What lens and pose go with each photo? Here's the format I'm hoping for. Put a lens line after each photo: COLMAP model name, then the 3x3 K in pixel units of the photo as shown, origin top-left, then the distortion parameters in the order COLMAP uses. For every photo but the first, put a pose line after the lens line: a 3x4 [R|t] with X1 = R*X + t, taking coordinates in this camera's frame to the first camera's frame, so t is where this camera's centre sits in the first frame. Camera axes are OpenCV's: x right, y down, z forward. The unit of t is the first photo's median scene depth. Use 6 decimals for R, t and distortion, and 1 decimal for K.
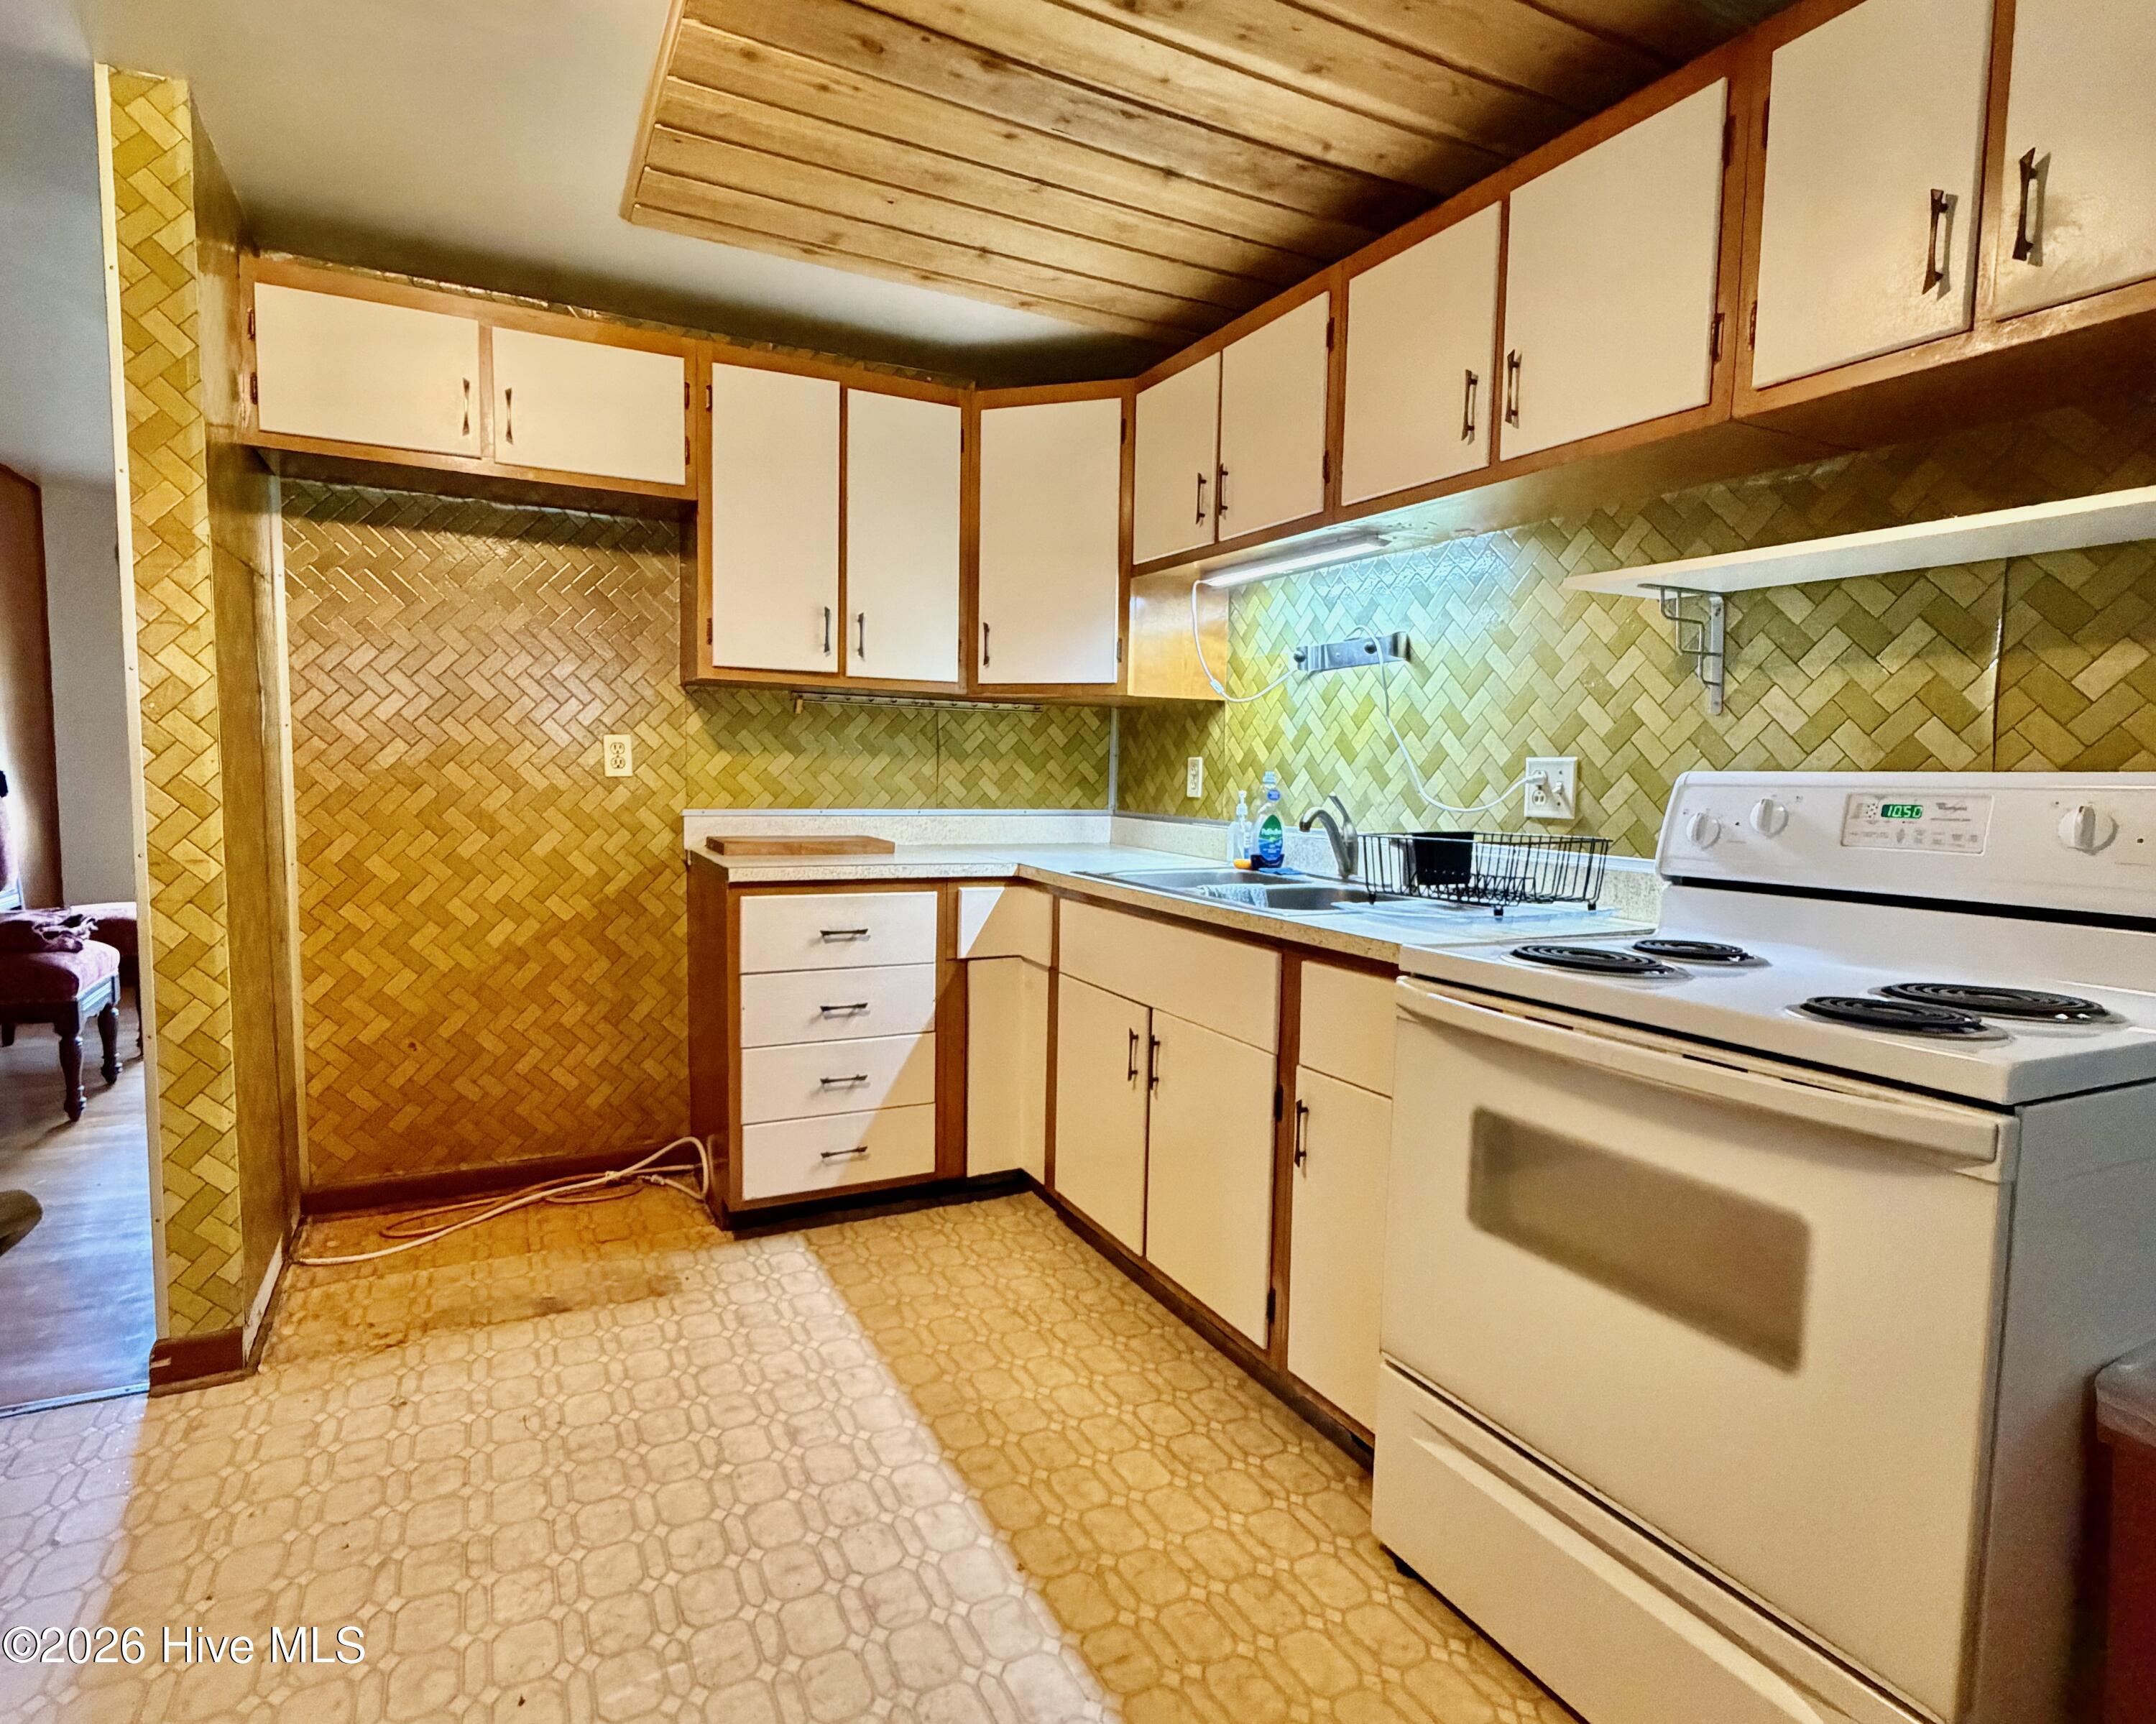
lens RADIAL K [[1146.1, 0, 1073.3], [0, 1146.1, 852.6], [0, 0, 1]] dist [-0.004082, -0.000253]
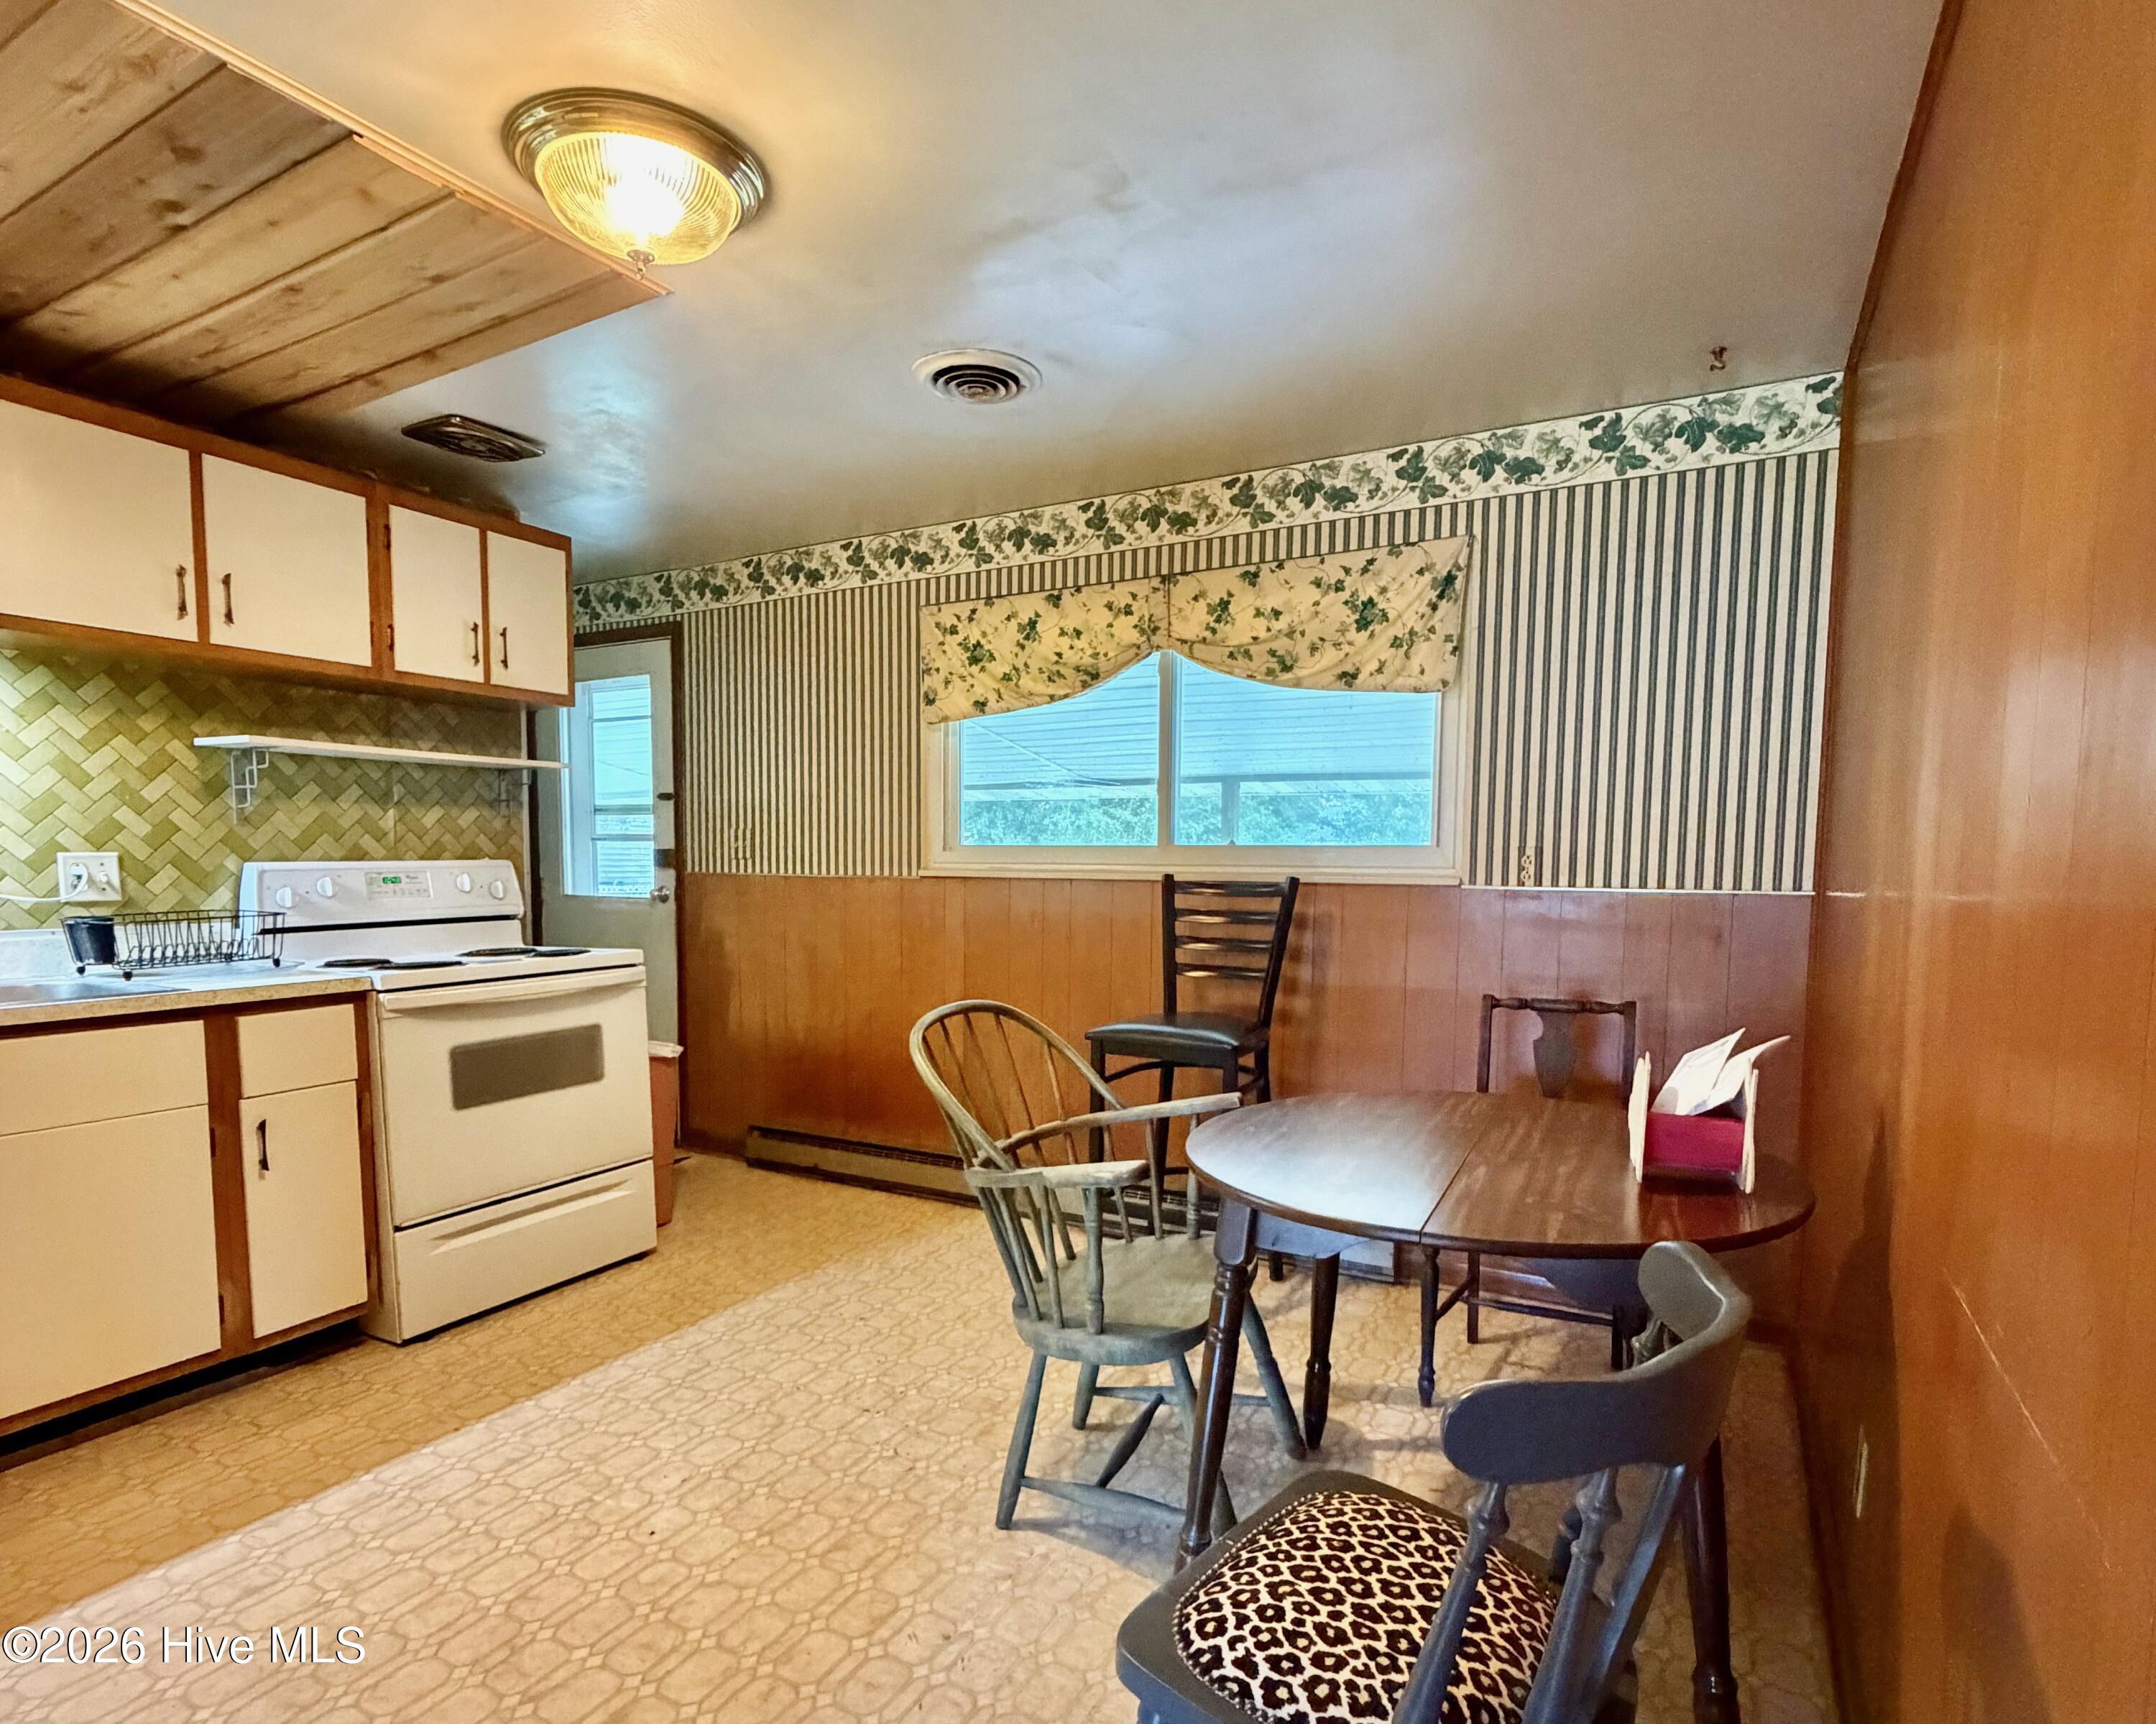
lens RADIAL K [[1143.7, 0, 1089.8], [0, 1143.7, 947.8], [0, 0, 1]] dist [-0.000253, -0.000791]
pose [[-0.560684, -0.088315, 0.823307, -0.980368], [0.045504, 0.989507, 0.137132, -0.081803], [-0.826779, 0.114351, -0.550782, 0.643340]]
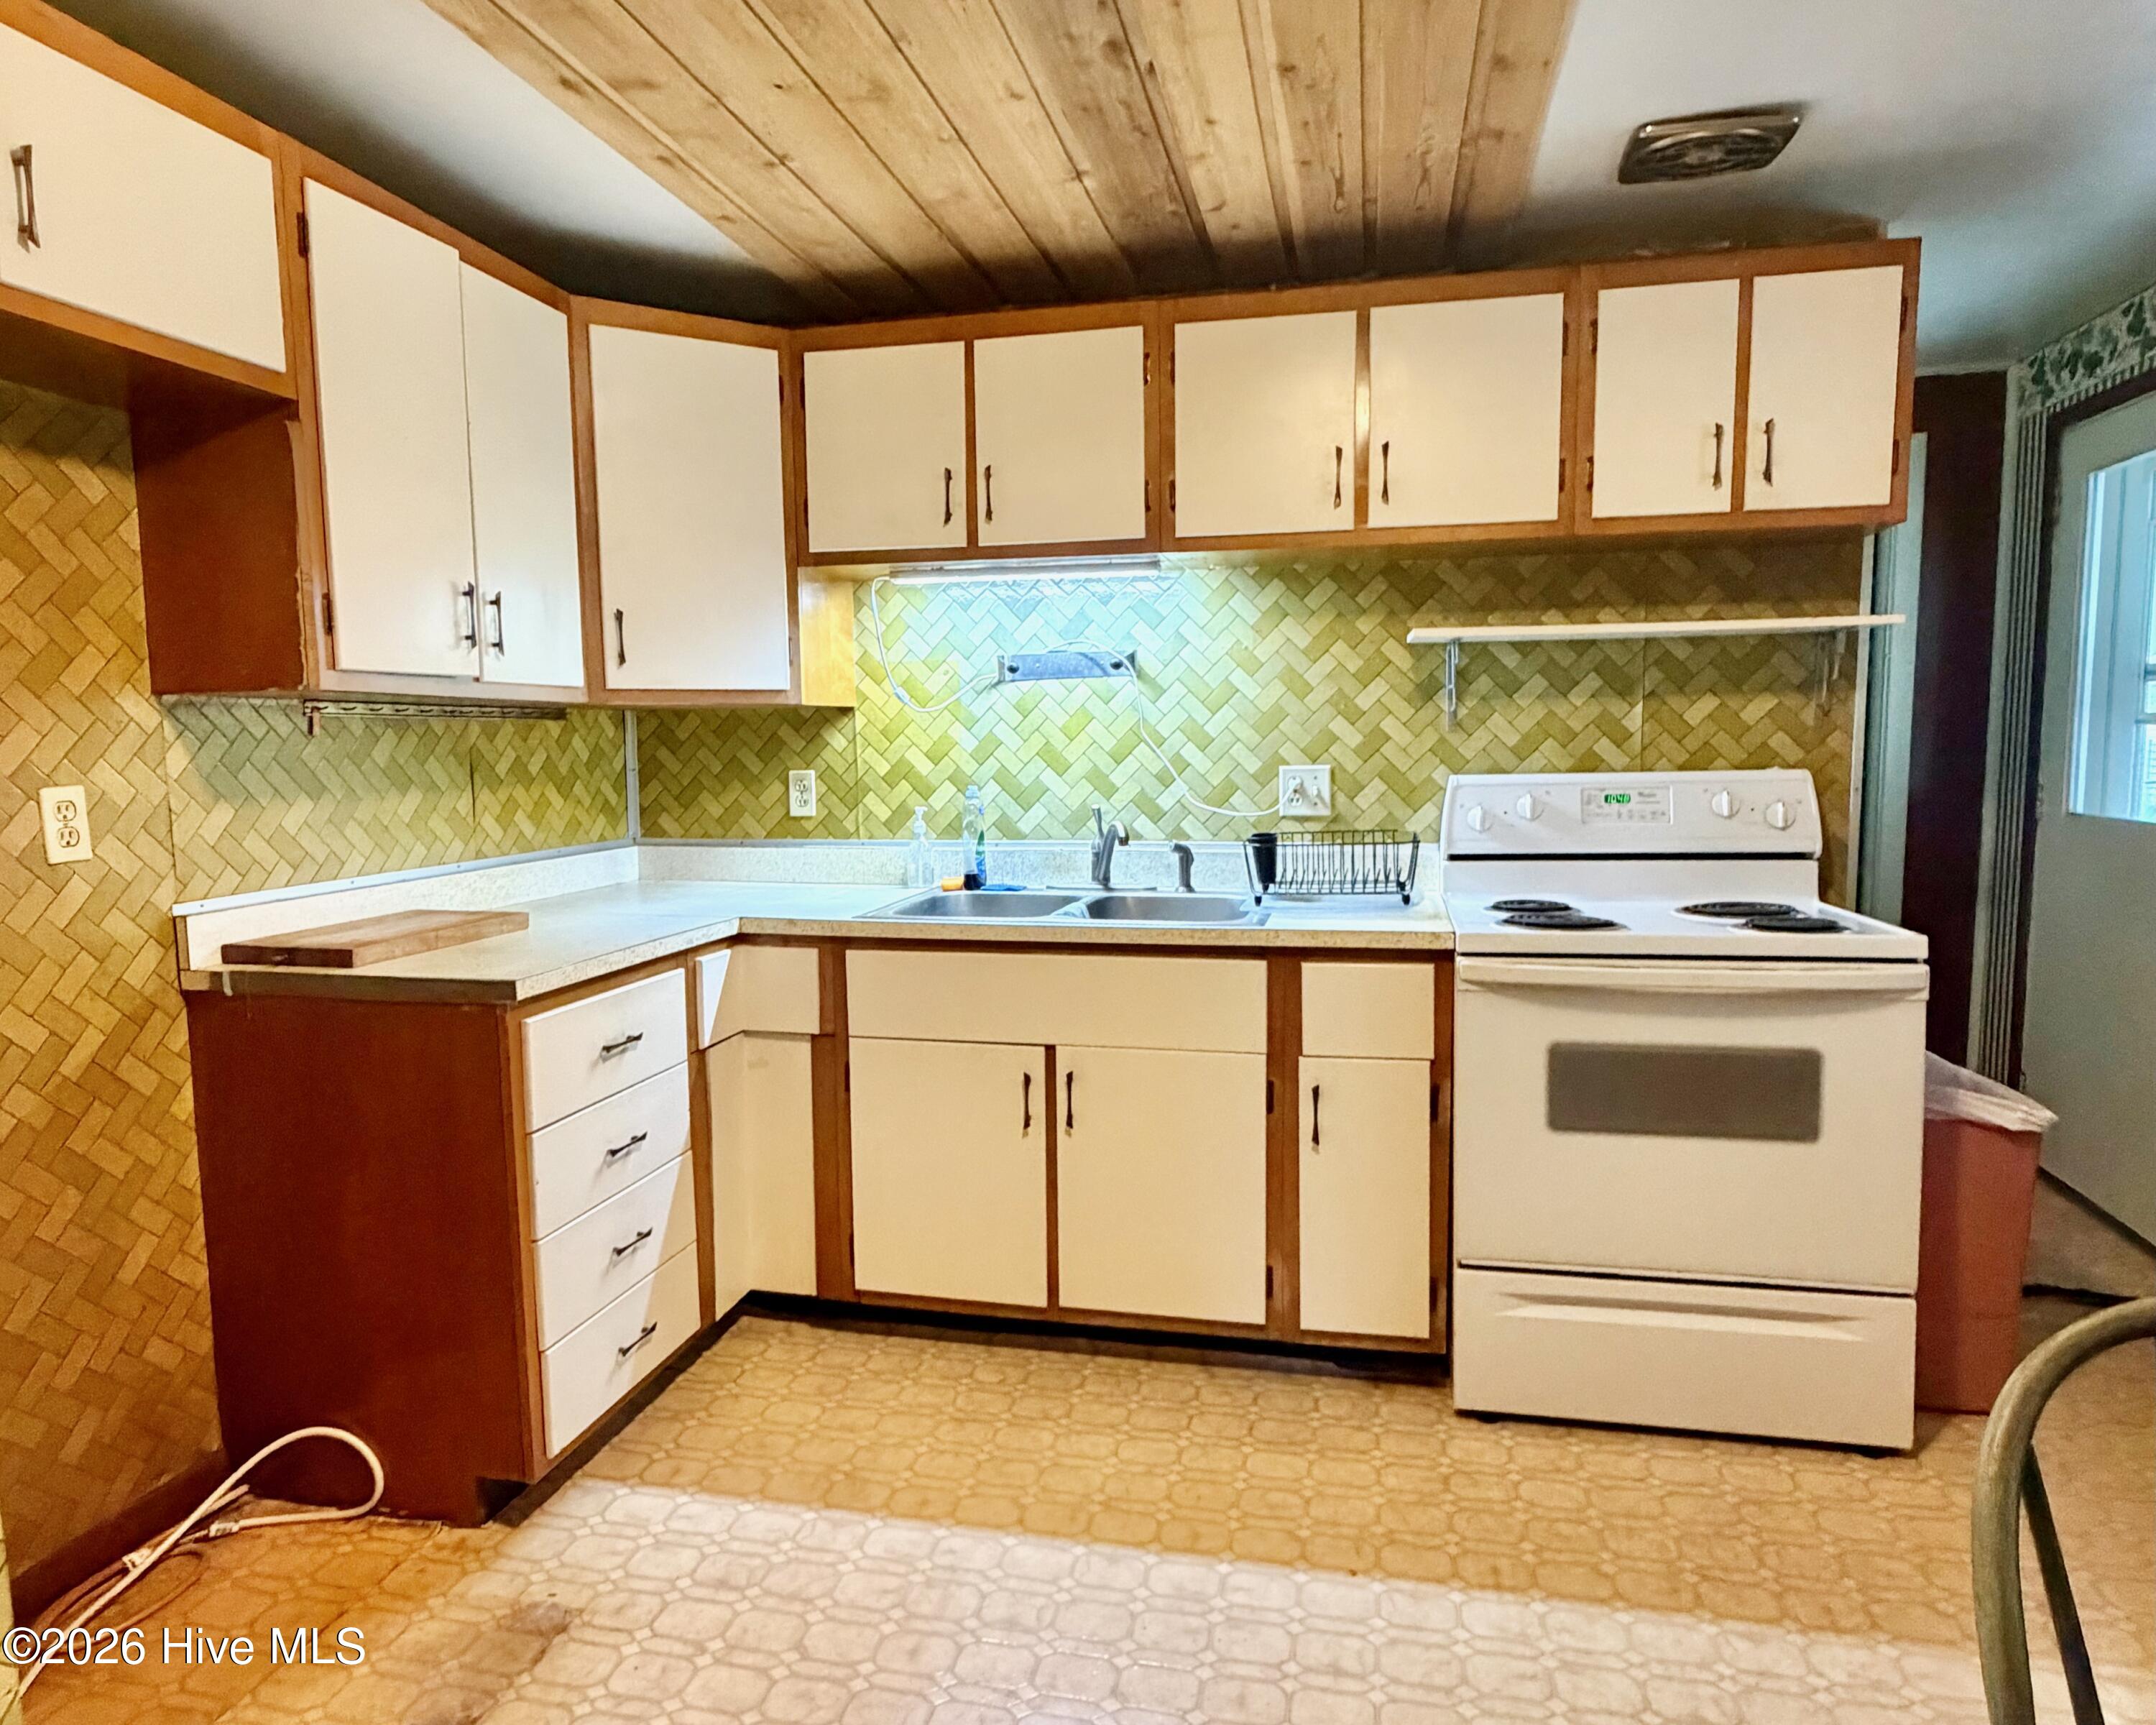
lens RADIAL K [[1303.4, 0, 1071.8], [0, 1303.4, 860.0], [0, 0, 1]] dist [-0.001093, -0.002017]
pose [[0.639913, -0.103302, 0.761472, -0.636979], [0.084184, 0.994383, 0.064155, -0.074949], [-0.763822, 0.023050, 0.645015, 0.248346]]
